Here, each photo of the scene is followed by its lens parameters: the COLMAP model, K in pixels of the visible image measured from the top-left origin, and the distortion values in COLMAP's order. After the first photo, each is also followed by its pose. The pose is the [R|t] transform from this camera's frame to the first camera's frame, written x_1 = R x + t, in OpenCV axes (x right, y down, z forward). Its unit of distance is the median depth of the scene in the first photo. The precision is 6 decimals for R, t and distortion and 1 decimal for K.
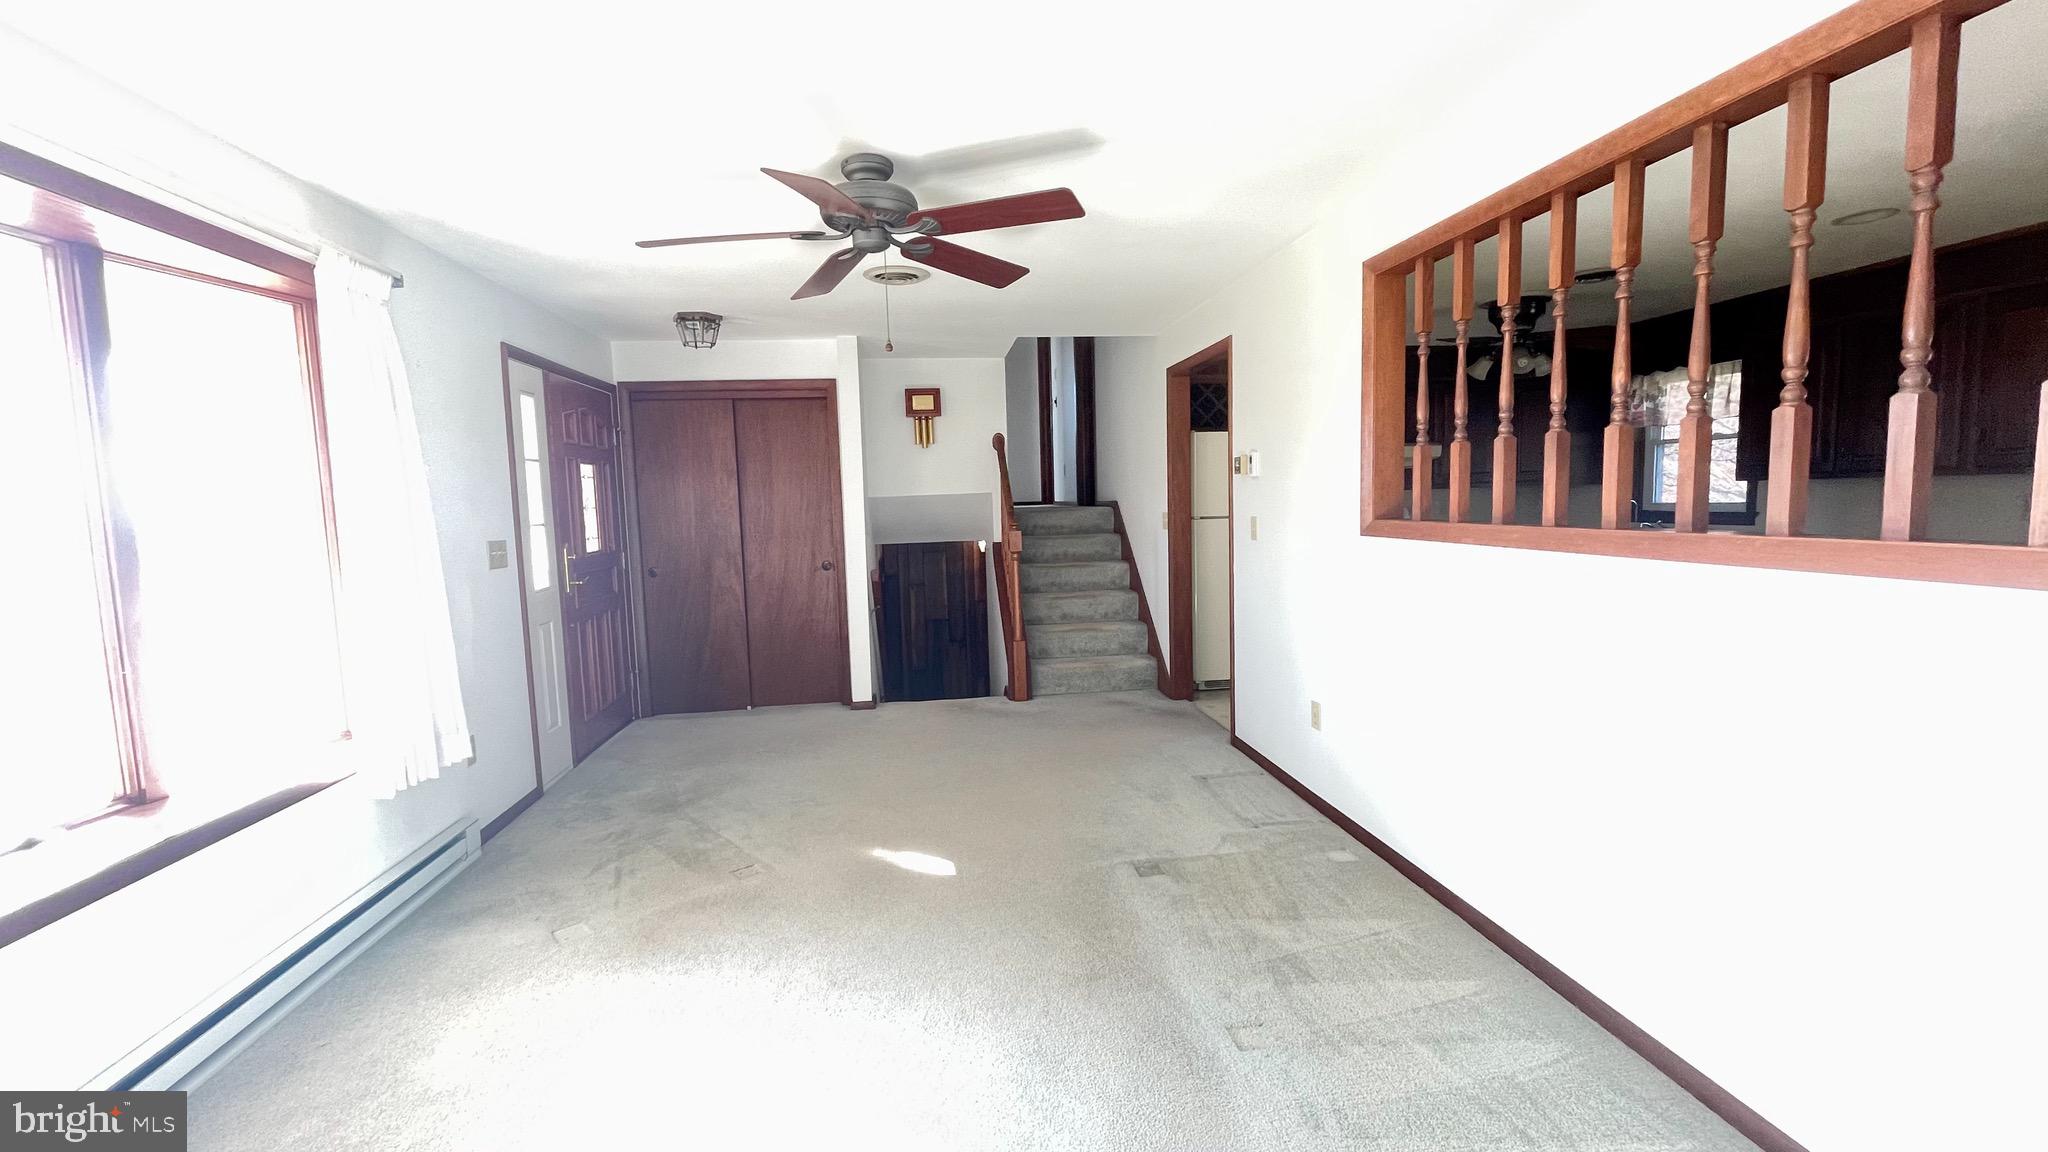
lens RADIAL K [[823.6, 0, 1011.2], [0, 823.6, 576.0], [0, 0, 1]] dist [-0.001636, -0.000540]
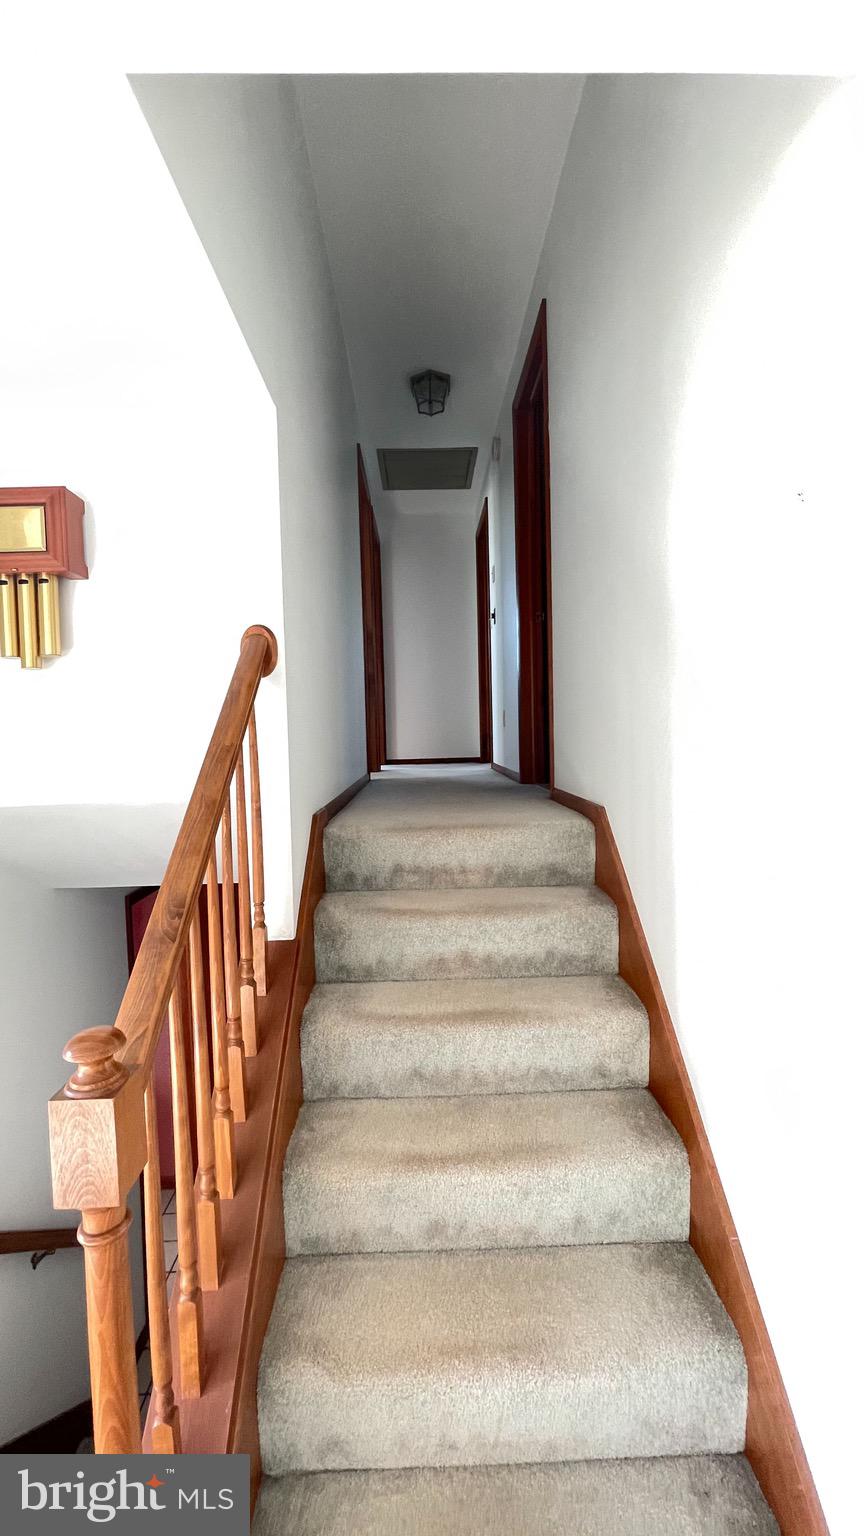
lens RADIAL K [[617.7, 0, 445.5], [0, 617.7, 770.2], [0, 0, 1]] dist [-0.001636, -0.000540]
pose [[0.997073, 0.010589, -0.075713, 0.077263], [-0.012502, 0.999613, -0.024836, -0.103845], [0.075421, 0.025710, 0.996820, 0.720842]]
